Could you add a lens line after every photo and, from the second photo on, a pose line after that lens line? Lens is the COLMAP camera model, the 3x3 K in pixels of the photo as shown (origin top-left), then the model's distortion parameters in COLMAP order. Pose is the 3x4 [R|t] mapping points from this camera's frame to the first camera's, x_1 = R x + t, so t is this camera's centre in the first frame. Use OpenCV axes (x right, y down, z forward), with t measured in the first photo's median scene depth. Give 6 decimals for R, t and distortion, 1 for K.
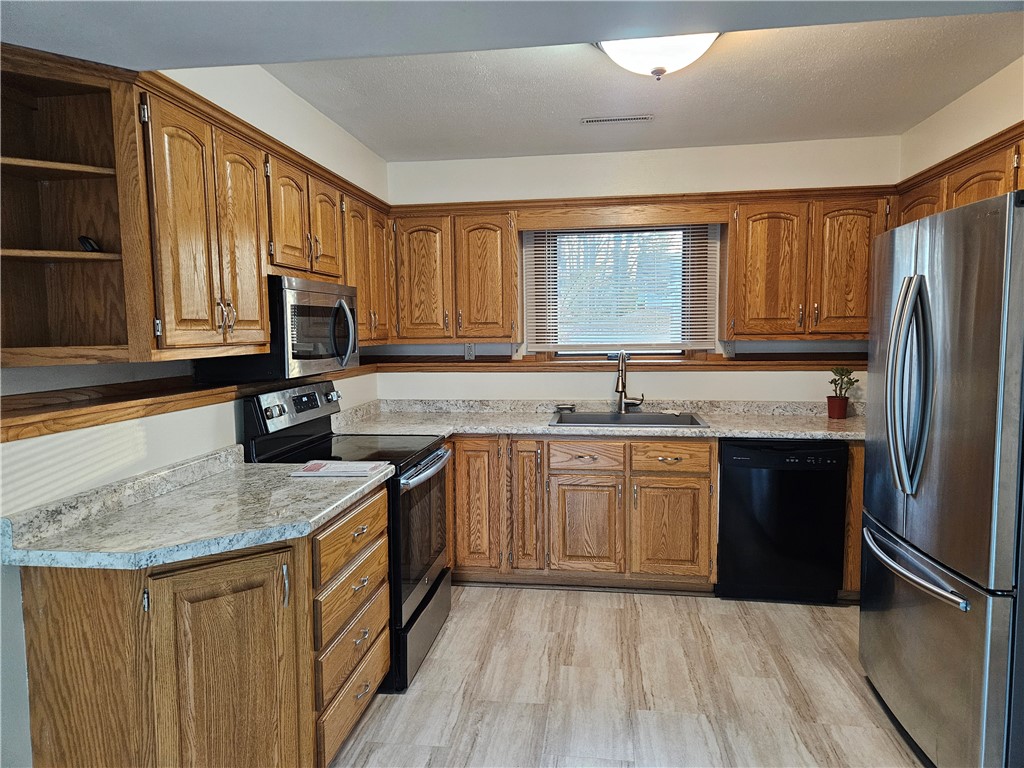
lens RADIAL K [[676.6, 0, 512.0], [0, 676.6, 384.0], [0, 0, 1]] dist [0.088224, -0.073007]
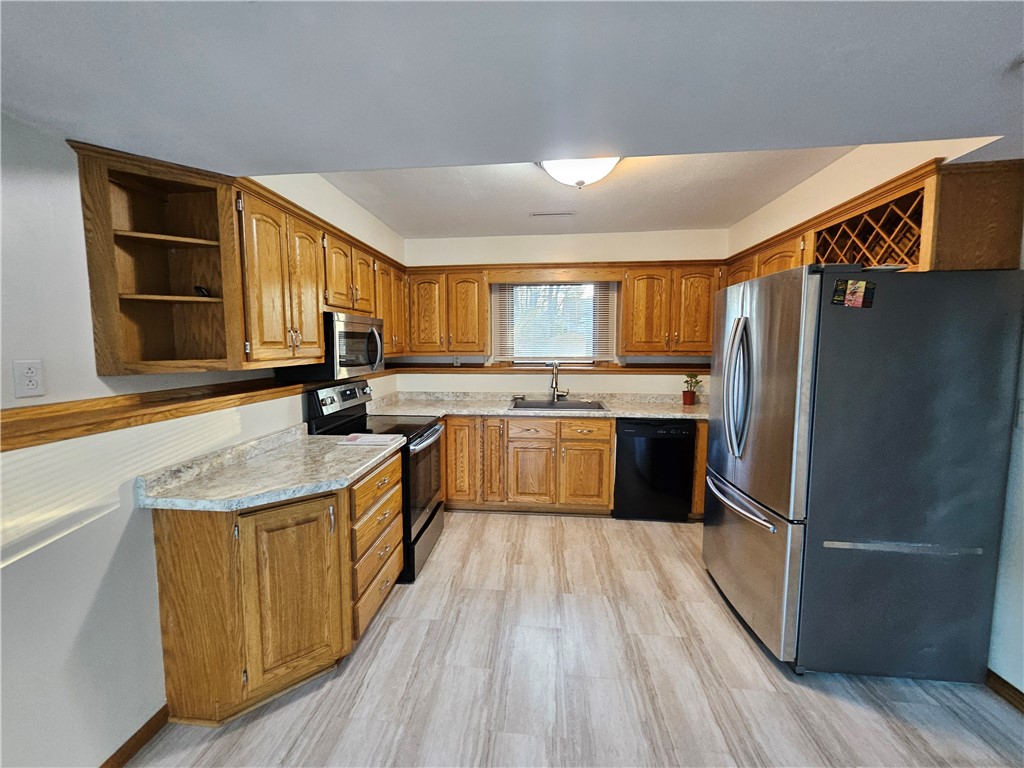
lens RADIAL K [[423.3, 0, 495.8], [0, 423.3, 380.7], [0, 0, 1]] dist [0.001583, -0.000053]
pose [[0.999659, 0.005146, 0.025602, 0.002226], [-0.005273, 0.999974, 0.004902, -0.010596], [-0.025576, -0.005035, 0.999660, 0.041785]]
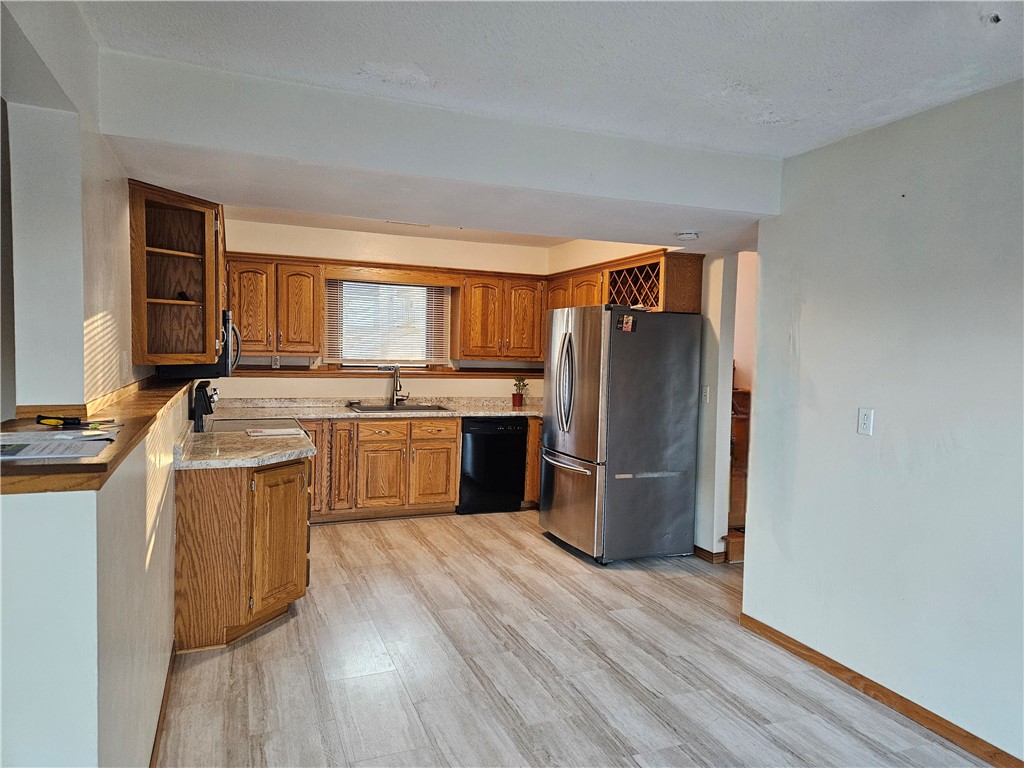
lens RADIAL K [[676.6, 0, 512.0], [0, 676.6, 384.0], [0, 0, 1]] dist [0.088224, -0.073007]
pose [[0.869954, 0.006595, 0.493088, -0.473041], [0.005577, 0.999715, -0.023211, 0.042706], [-0.493101, 0.022943, 0.869670, -0.587860]]
